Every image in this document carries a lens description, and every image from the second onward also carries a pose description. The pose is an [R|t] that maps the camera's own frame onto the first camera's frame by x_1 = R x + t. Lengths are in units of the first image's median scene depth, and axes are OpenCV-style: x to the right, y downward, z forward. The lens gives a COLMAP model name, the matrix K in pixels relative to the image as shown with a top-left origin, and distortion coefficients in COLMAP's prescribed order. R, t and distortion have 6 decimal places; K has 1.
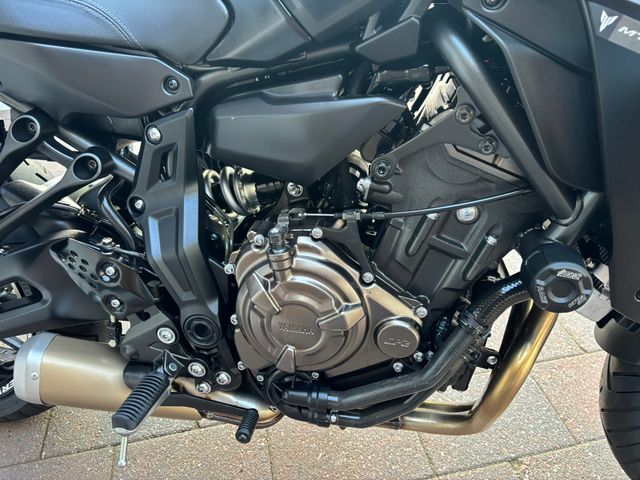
lens RADIAL K [[492.3, 0, 323.7], [0, 492.3, 244.5], [0, 0, 1]] dist [0.040067, -0.060633]
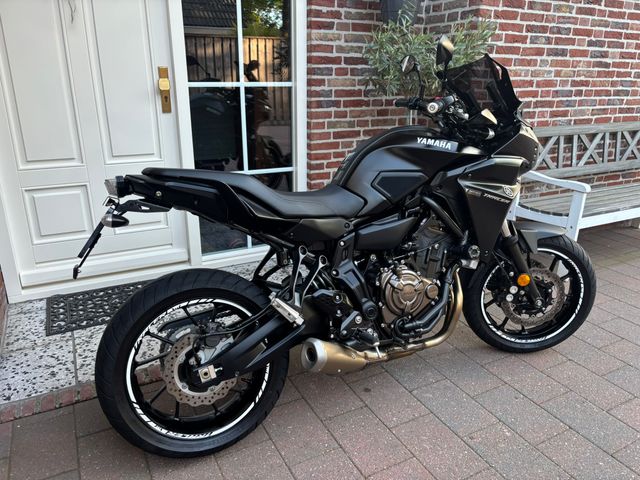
lens RADIAL K [[492.3, 0, 328.0], [0, 492.3, 241.5], [0, 0, 1]] dist [0.040067, -0.060633]
pose [[0.813775, -0.168709, 0.556154, -2.043670], [0.349893, 0.906303, -0.237044, 0.417881], [-0.464053, 0.387495, 0.796557, -1.253415]]
